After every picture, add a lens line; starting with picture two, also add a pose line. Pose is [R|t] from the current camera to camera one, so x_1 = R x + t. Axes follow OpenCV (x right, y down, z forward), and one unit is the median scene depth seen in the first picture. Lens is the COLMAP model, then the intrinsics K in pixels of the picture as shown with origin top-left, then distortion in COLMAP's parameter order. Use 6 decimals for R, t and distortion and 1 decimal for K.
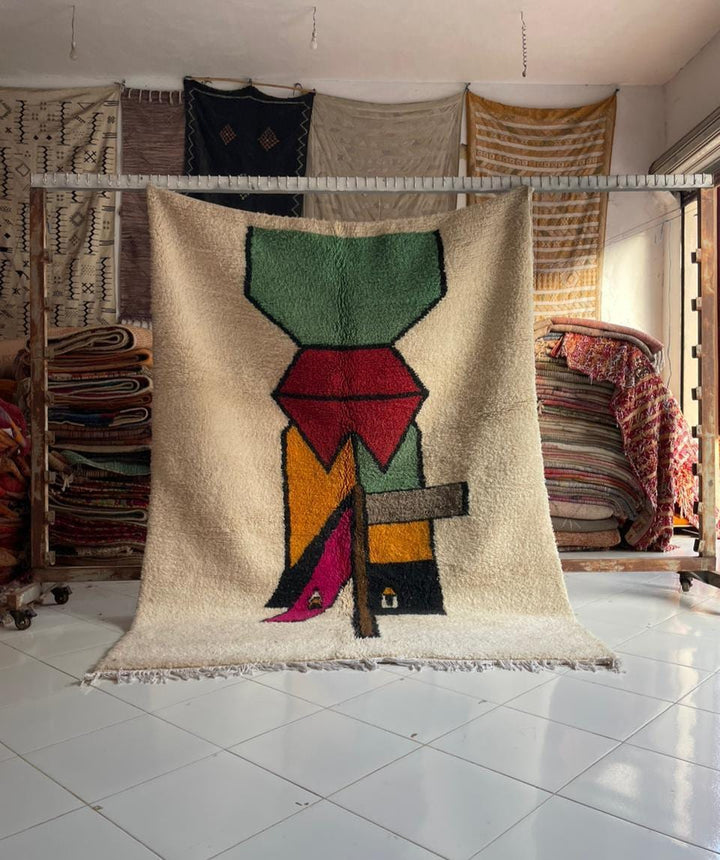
lens RADIAL K [[615.0, 0, 355.3], [0, 615.0, 453.2], [0, 0, 1]] dist [0.052115, -0.055420]
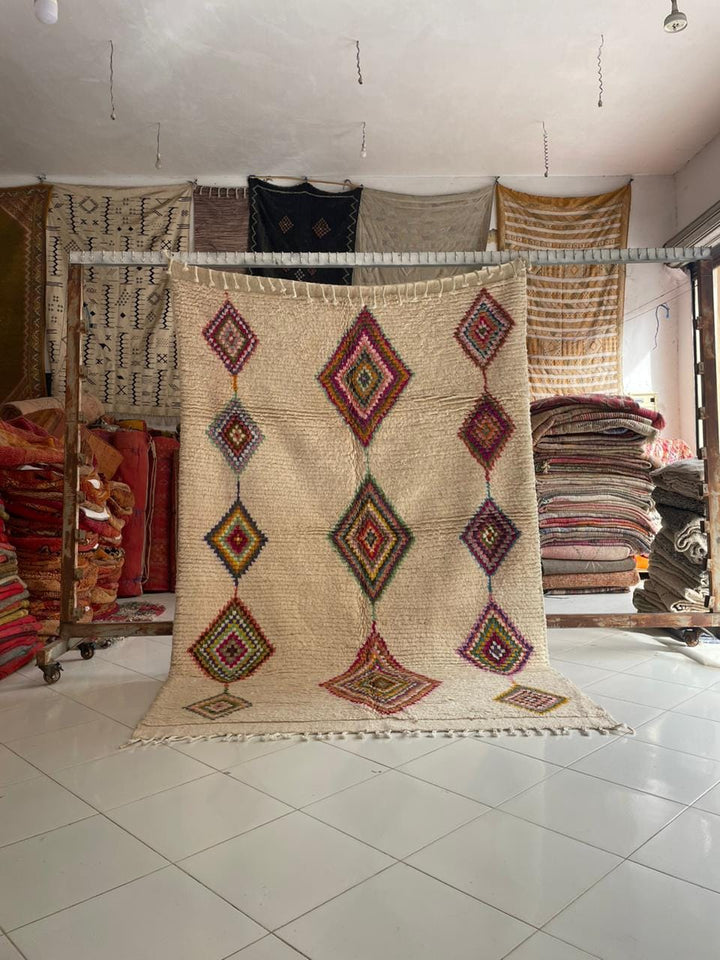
lens RADIAL K [[736.7, 0, 373.7], [0, 736.7, 465.5], [0, 0, 1]] dist [0.067514, -0.095662]
pose [[0.999773, -0.002574, -0.021161, -0.016488], [0.001323, 0.998261, -0.058927, 0.008788], [0.021276, 0.058886, 0.998038, -0.322589]]
